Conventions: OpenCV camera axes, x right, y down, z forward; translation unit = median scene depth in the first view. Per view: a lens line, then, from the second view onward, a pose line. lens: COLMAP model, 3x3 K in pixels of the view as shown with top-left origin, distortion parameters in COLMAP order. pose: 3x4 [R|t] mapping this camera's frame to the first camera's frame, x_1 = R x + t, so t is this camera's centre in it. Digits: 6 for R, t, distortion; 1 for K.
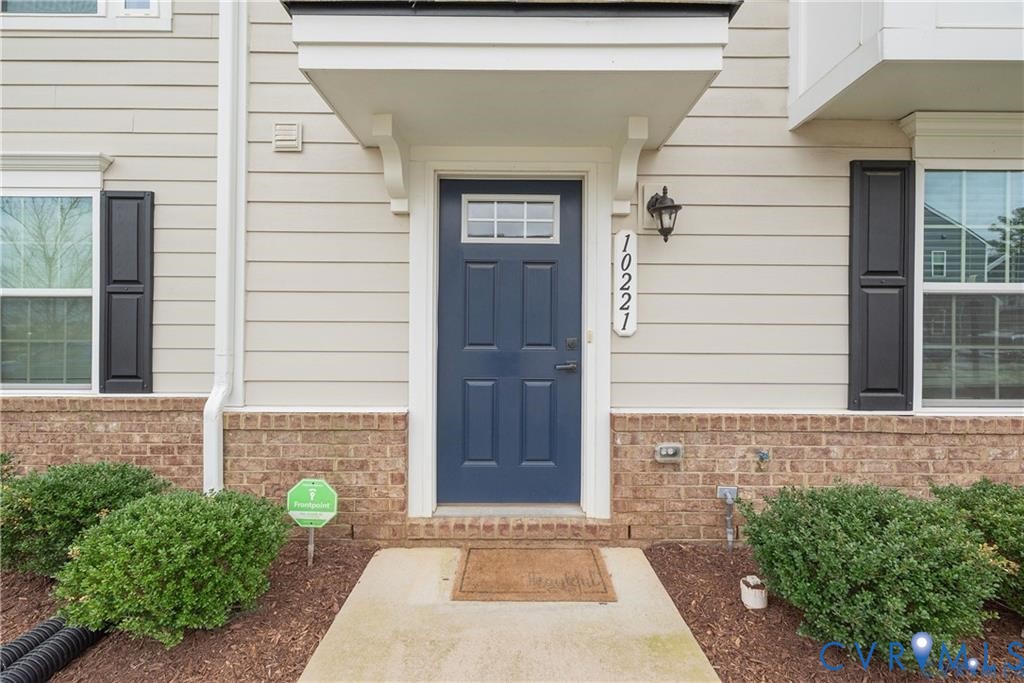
lens RADIAL K [[412.1, 0, 515.2], [0, 412.1, 336.9], [0, 0, 1]] dist [-0.000697, -0.000080]
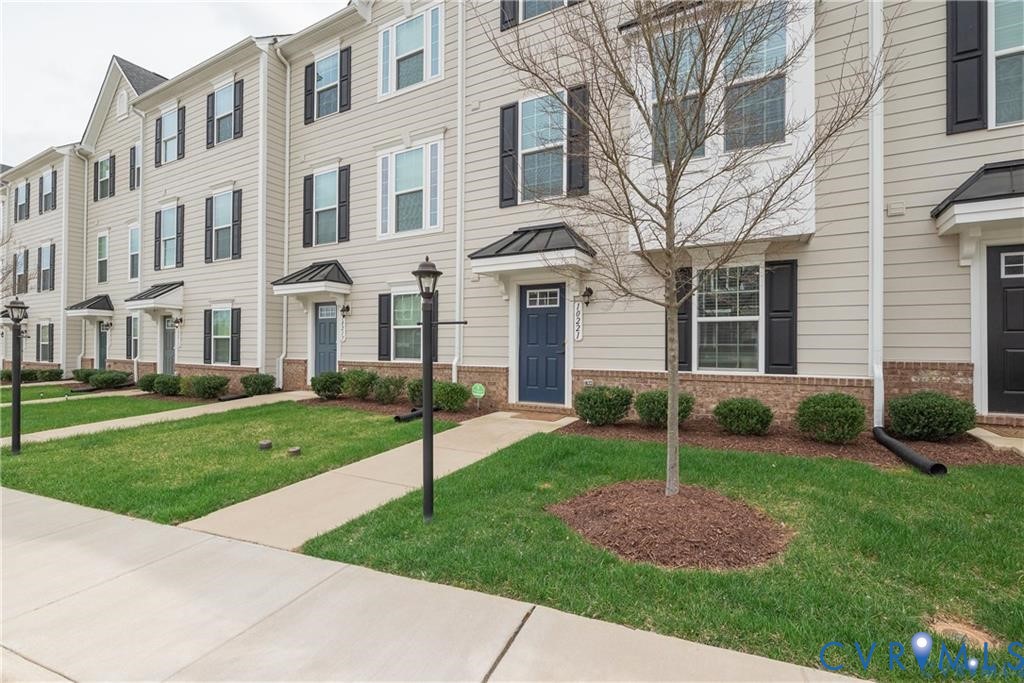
lens RADIAL K [[455.2, 0, 512.5], [0, 455.2, 340.4], [0, 0, 1]] dist [0.000897, 0.000155]
pose [[0.871512, -0.005202, -0.490346, 1.369591], [-0.002909, 0.999871, -0.015777, 0.043708], [0.490365, 0.015177, 0.871385, -1.833199]]
